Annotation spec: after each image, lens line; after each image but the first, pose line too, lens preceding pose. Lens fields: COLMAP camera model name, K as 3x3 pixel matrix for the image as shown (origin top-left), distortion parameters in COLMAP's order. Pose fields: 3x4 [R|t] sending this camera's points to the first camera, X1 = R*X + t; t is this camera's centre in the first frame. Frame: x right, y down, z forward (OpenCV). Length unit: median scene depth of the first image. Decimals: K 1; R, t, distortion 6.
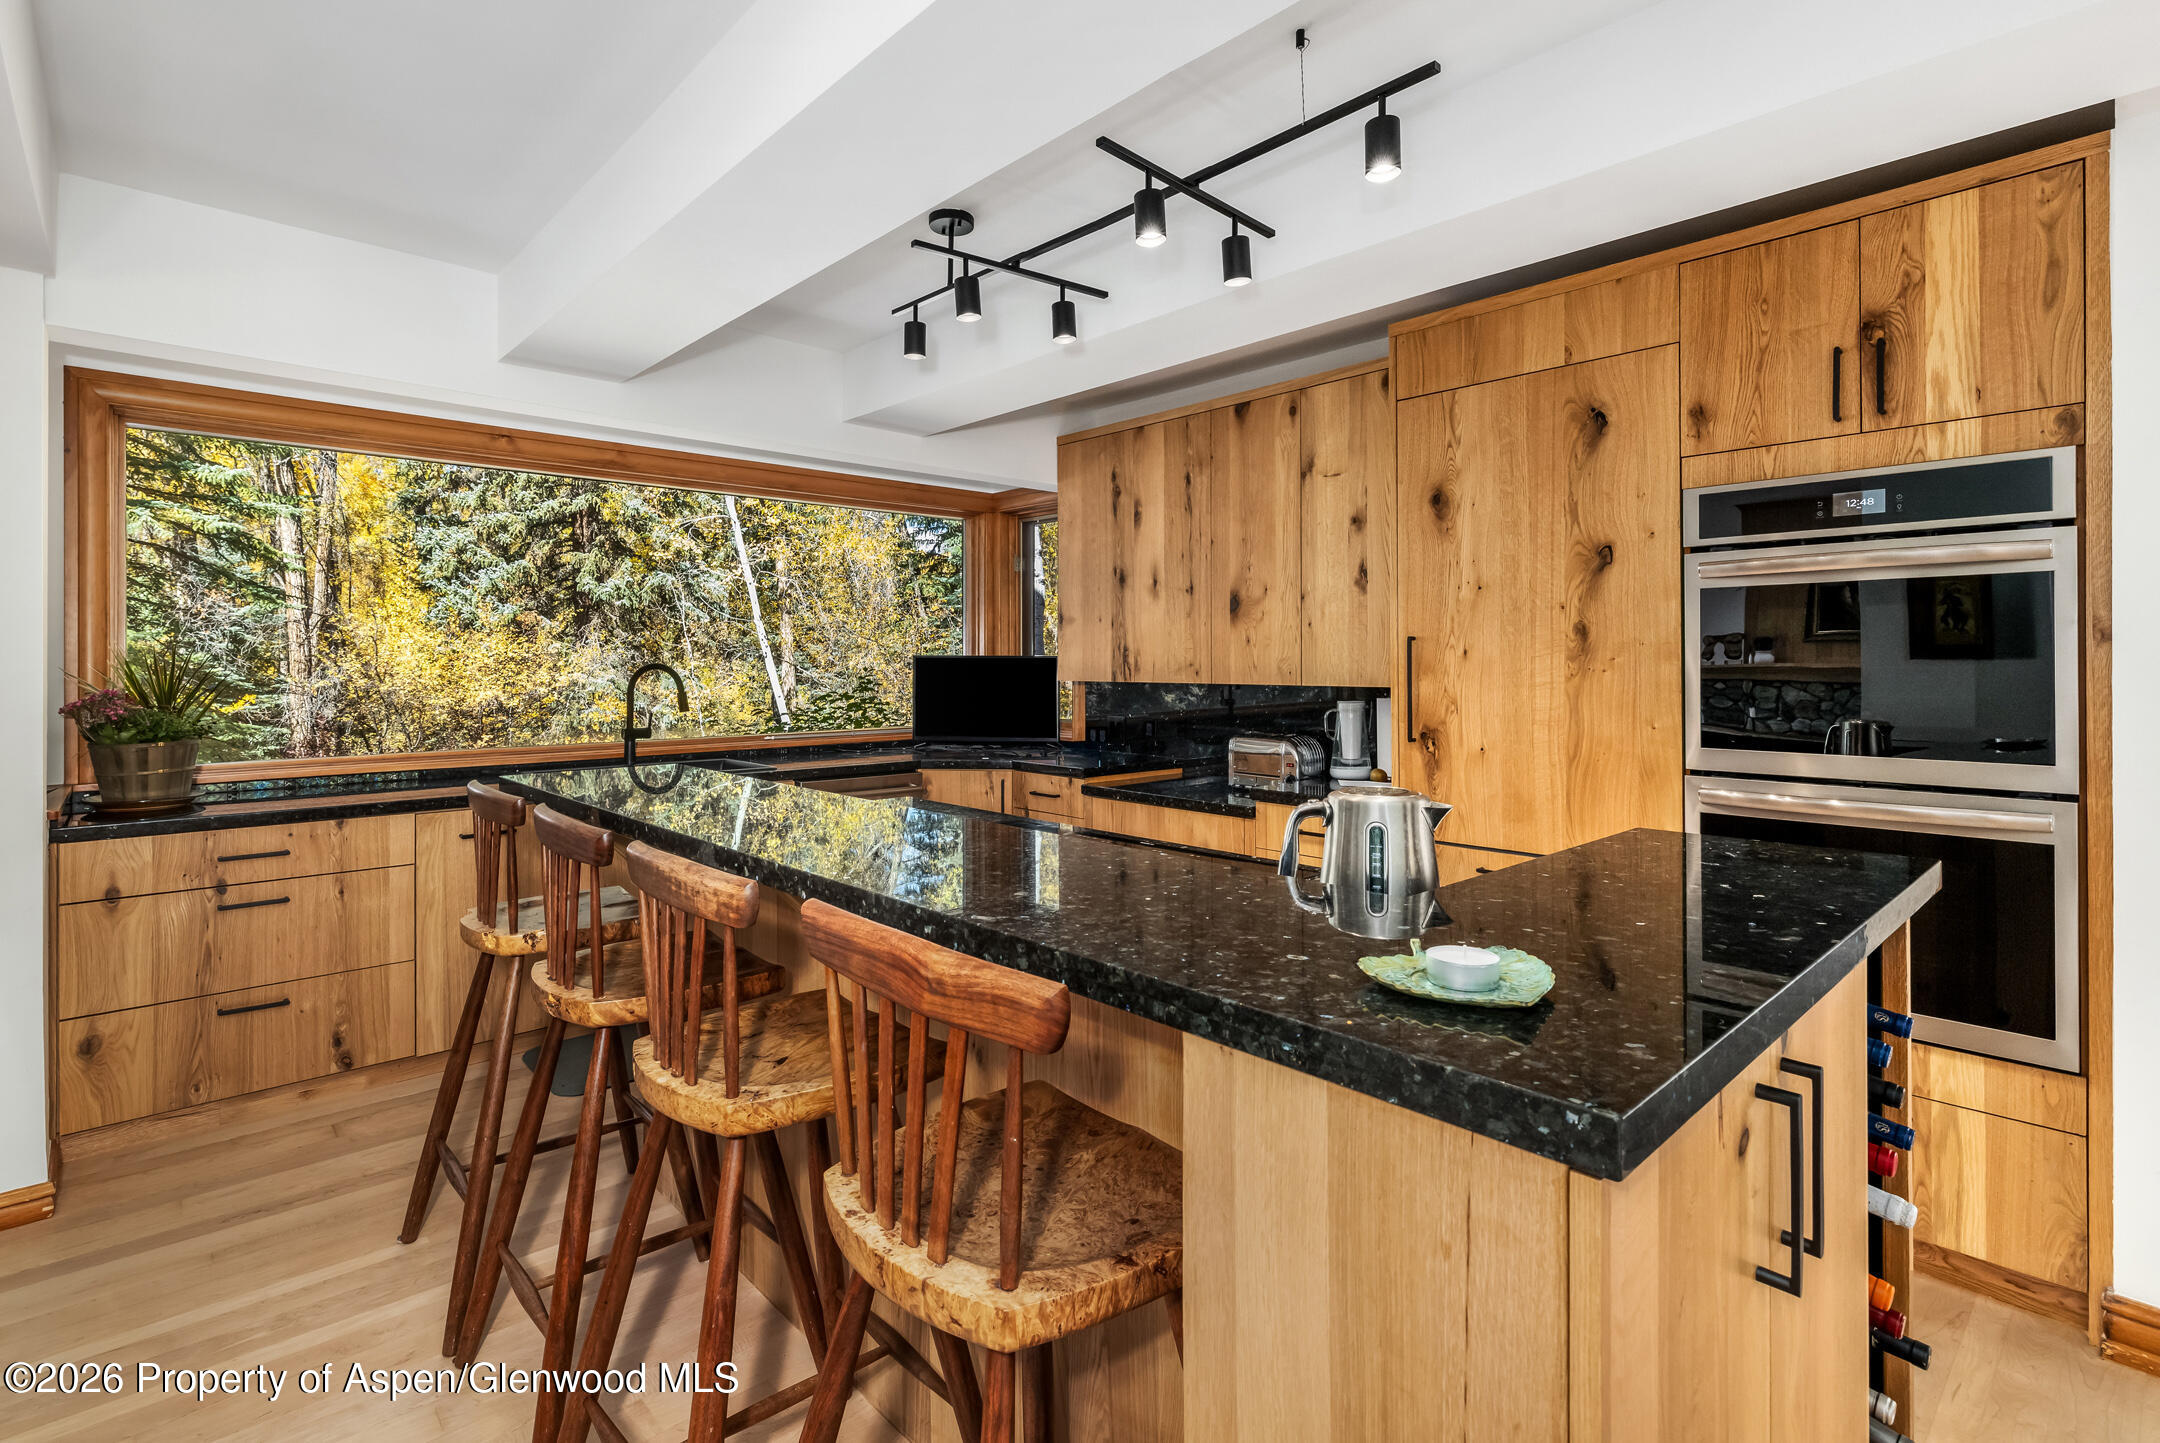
lens RADIAL K [[1017.3, 0, 1052.0], [0, 1017.3, 663.9], [0, 0, 1]] dist [-0.002009, 0.000255]
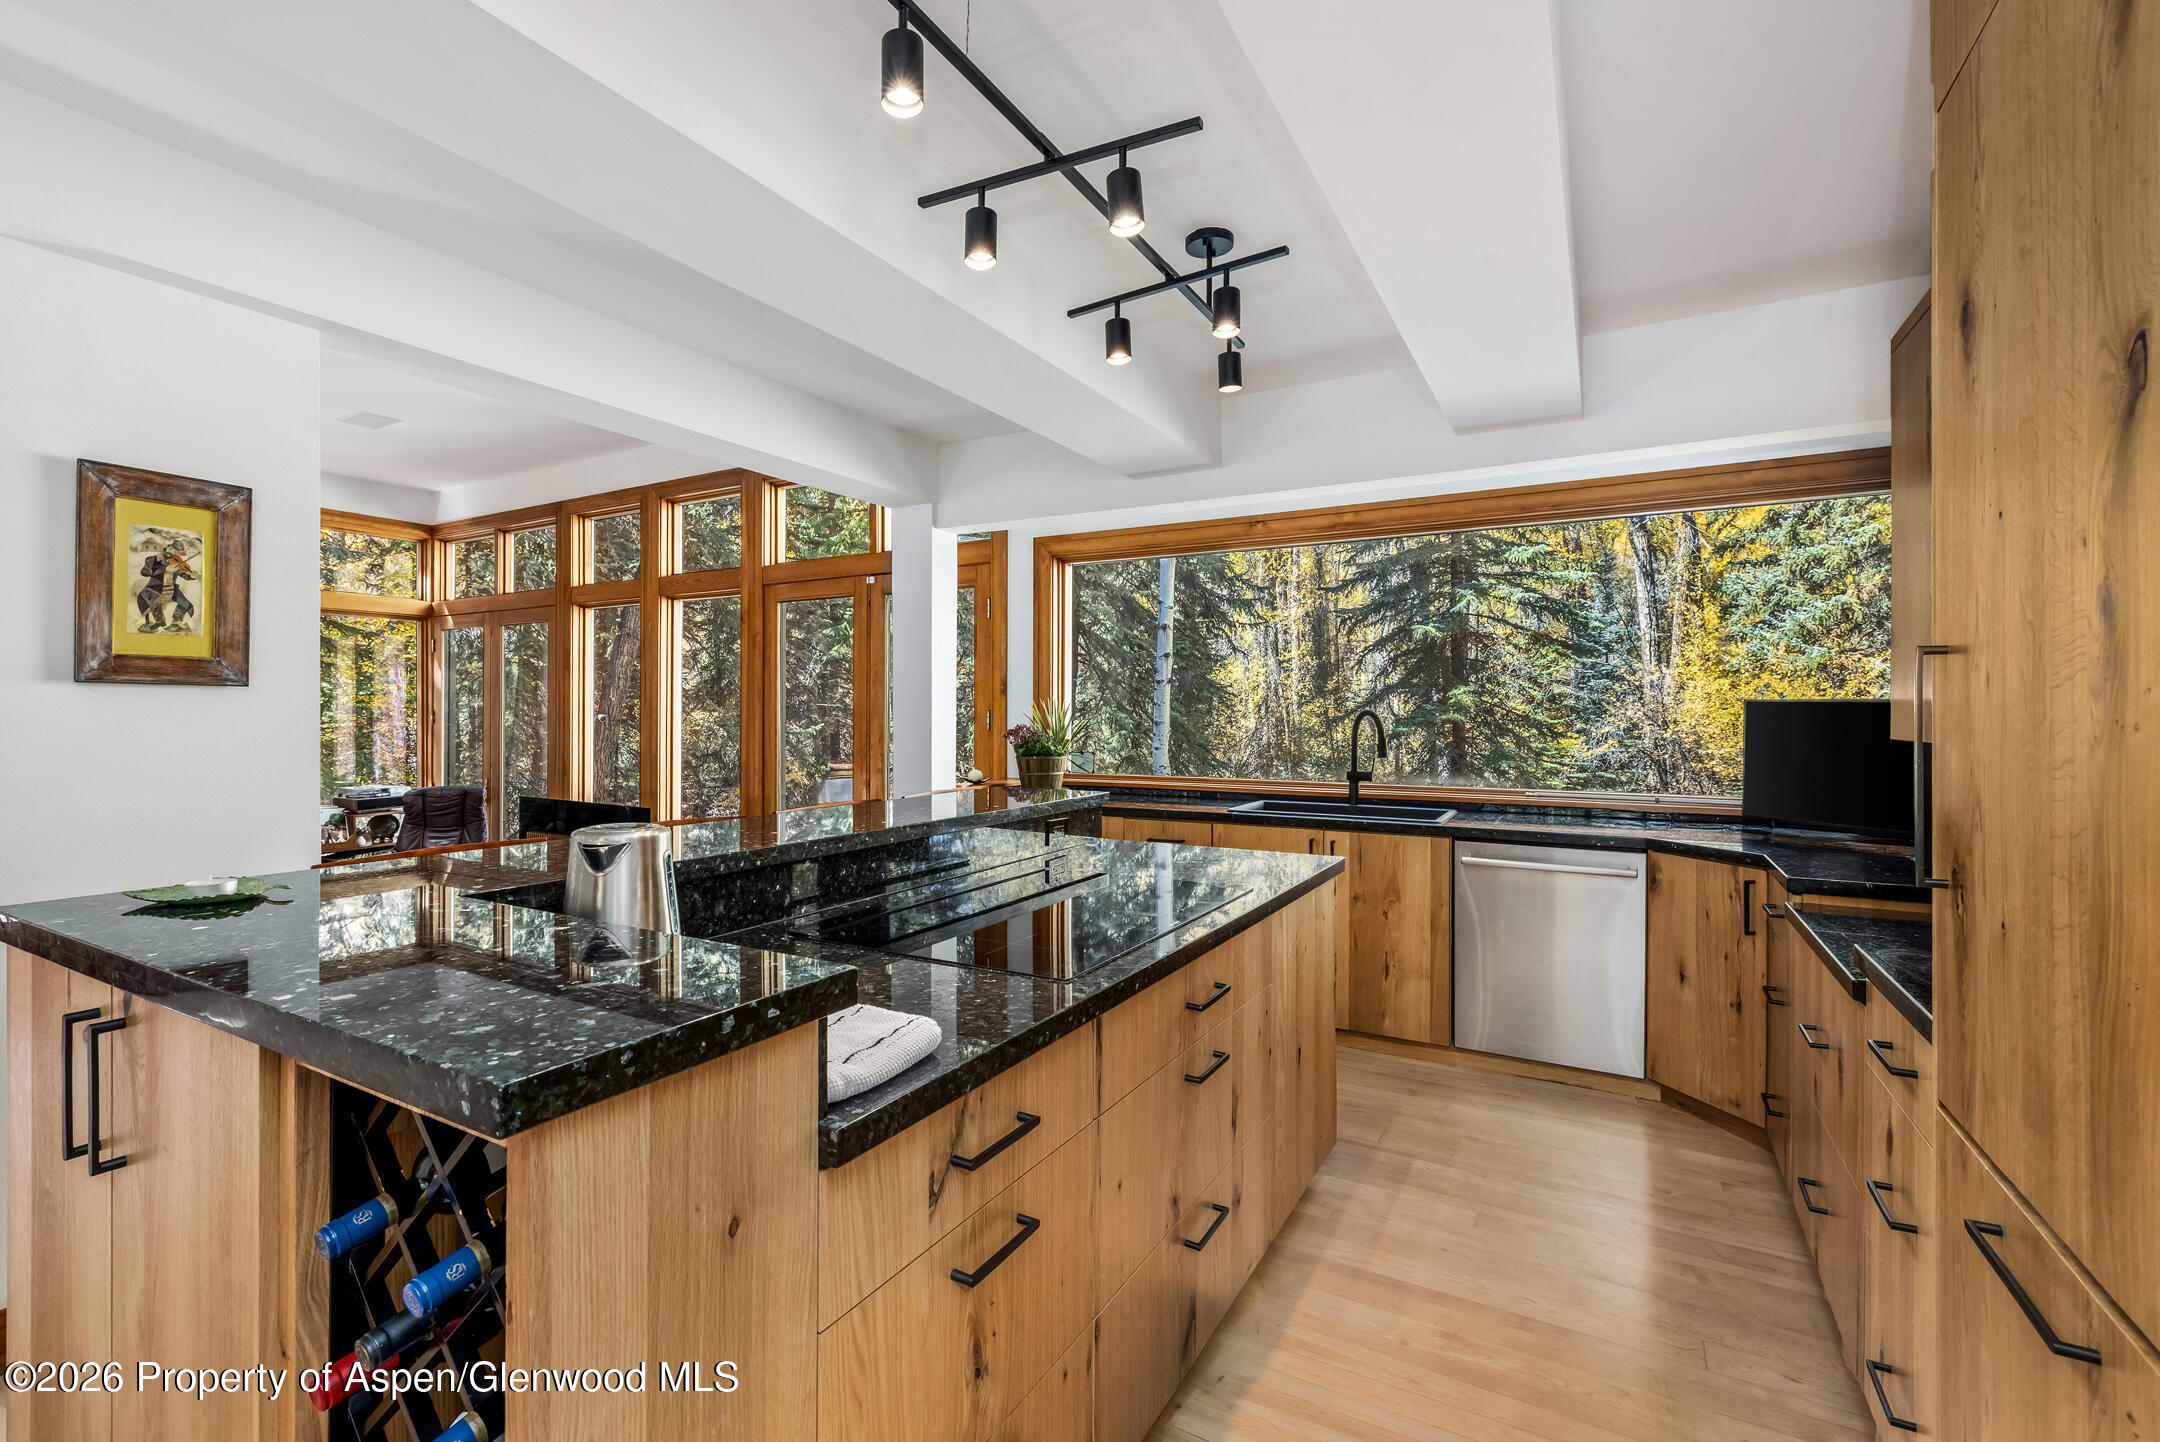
lens RADIAL K [[979.8, 0, 1015.4], [0, 979.8, 712.2], [0, 0, 1]] dist [-0.007598, 0.000352]
pose [[0.286830, 0.002594, -0.957978, 0.678324], [-0.002556, 0.999995, 0.001942, 0.001977], [0.957978, 0.001891, 0.286835, 0.534259]]
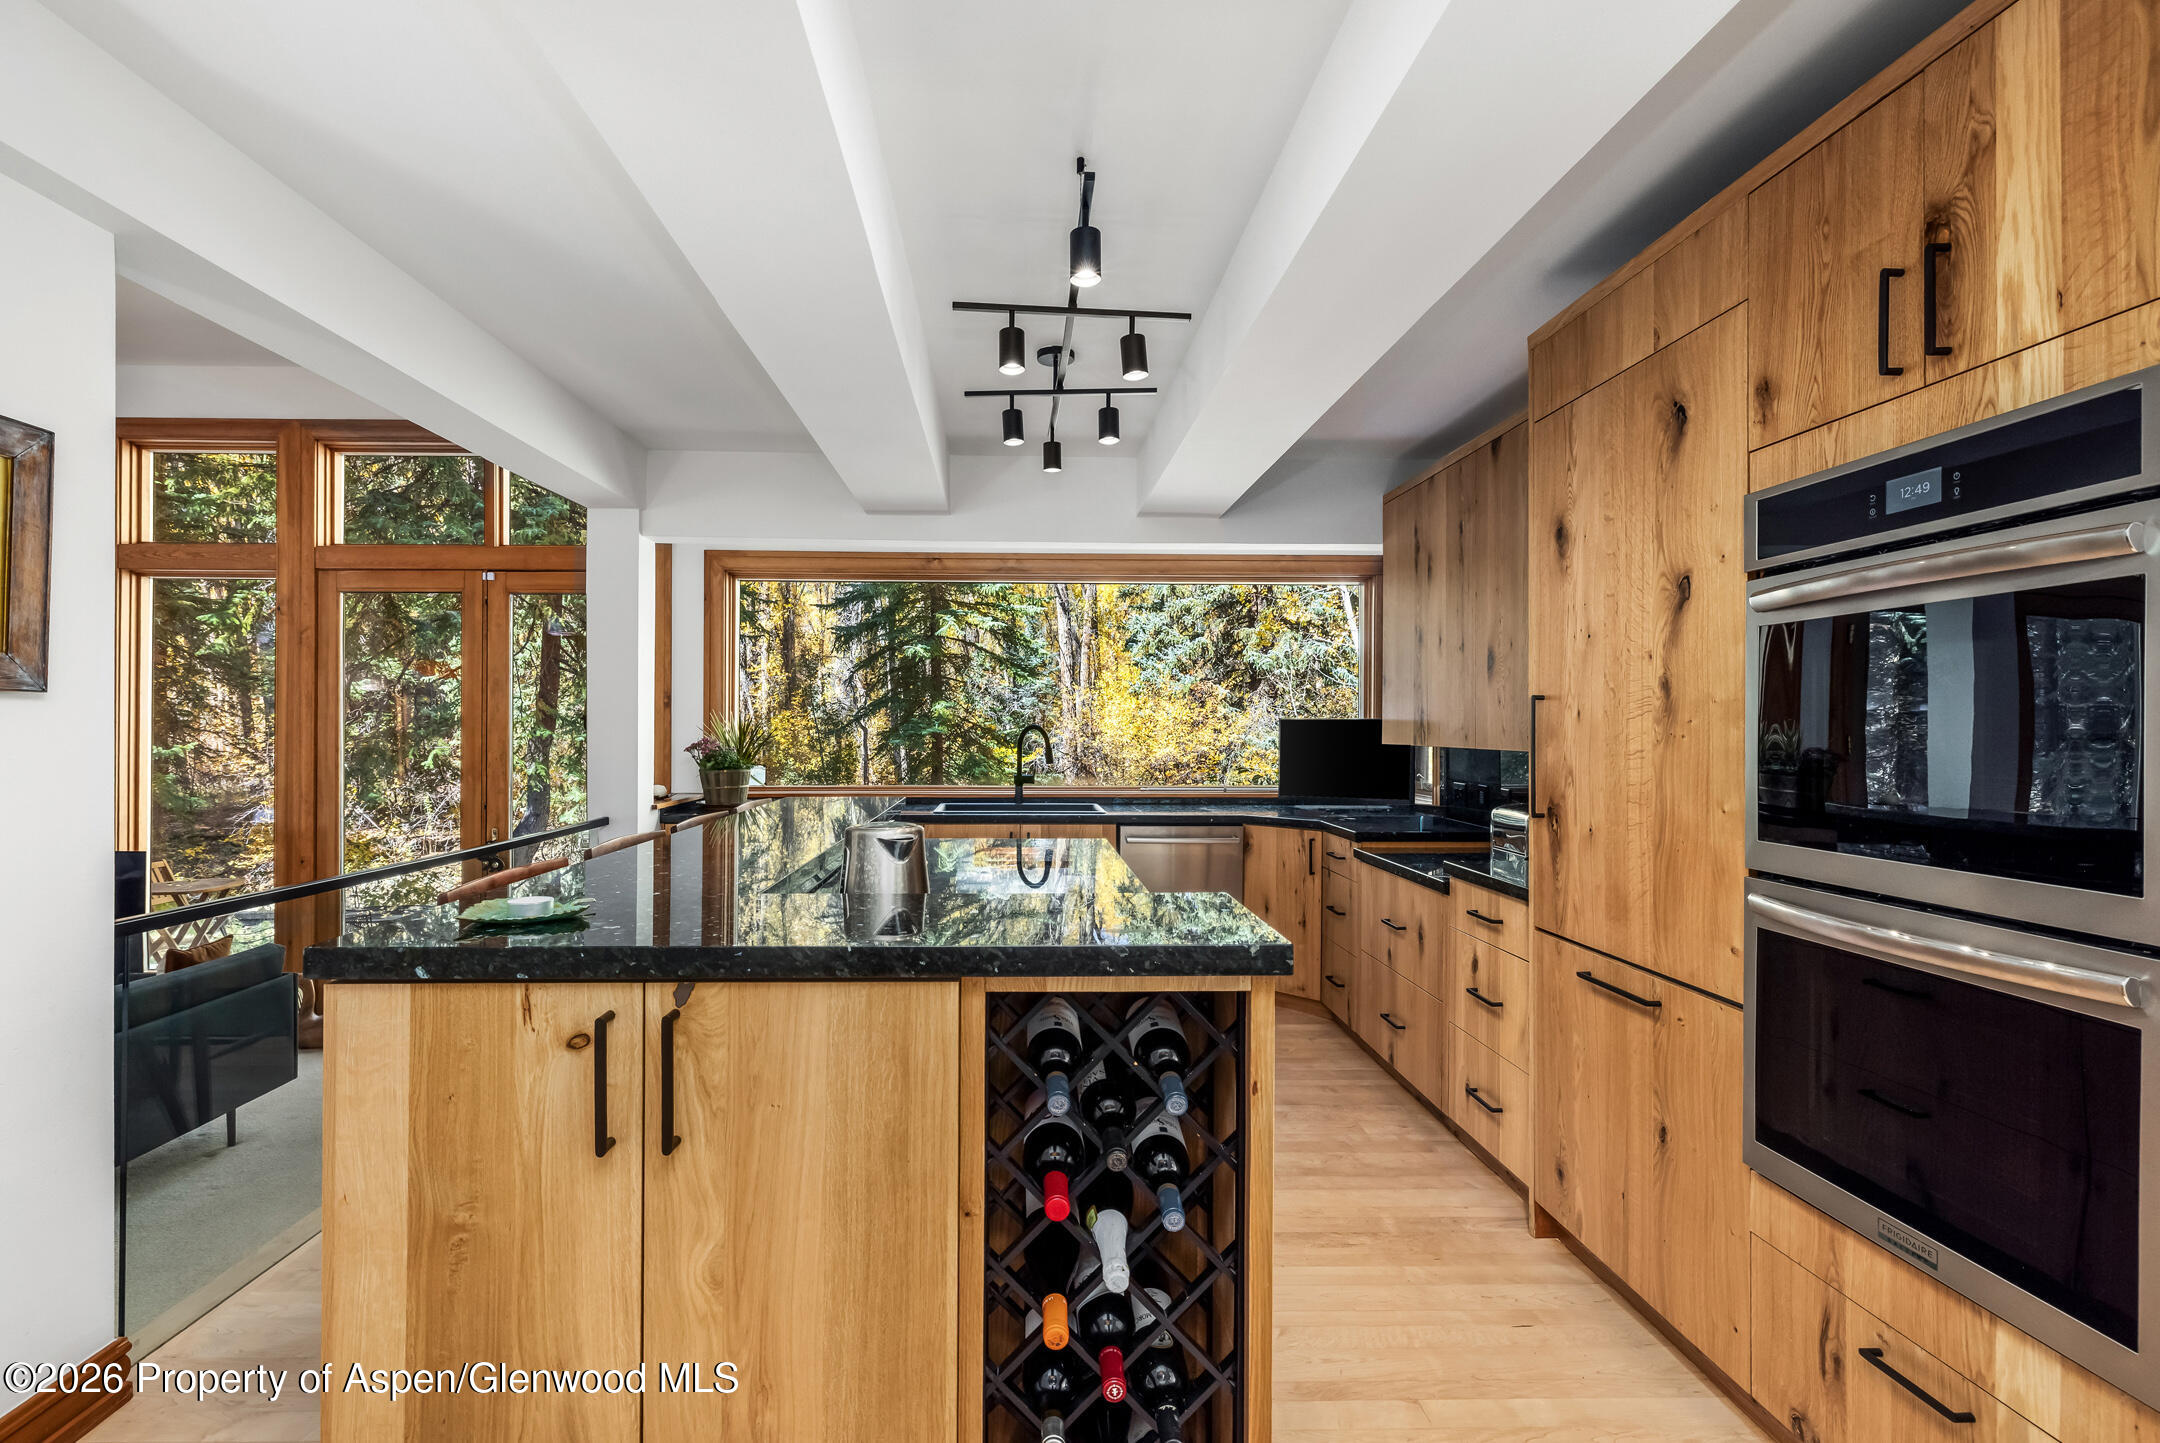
lens RADIAL K [[990.3, 0, 1050.5], [0, 990.3, 725.4], [0, 0, 1]] dist [-0.004153, 0.000156]
pose [[0.767813, 0.004727, -0.640656, 0.607294], [-0.005946, 0.999982, 0.000253, 0.000864], [0.640646, 0.003615, 0.767828, 0.098243]]
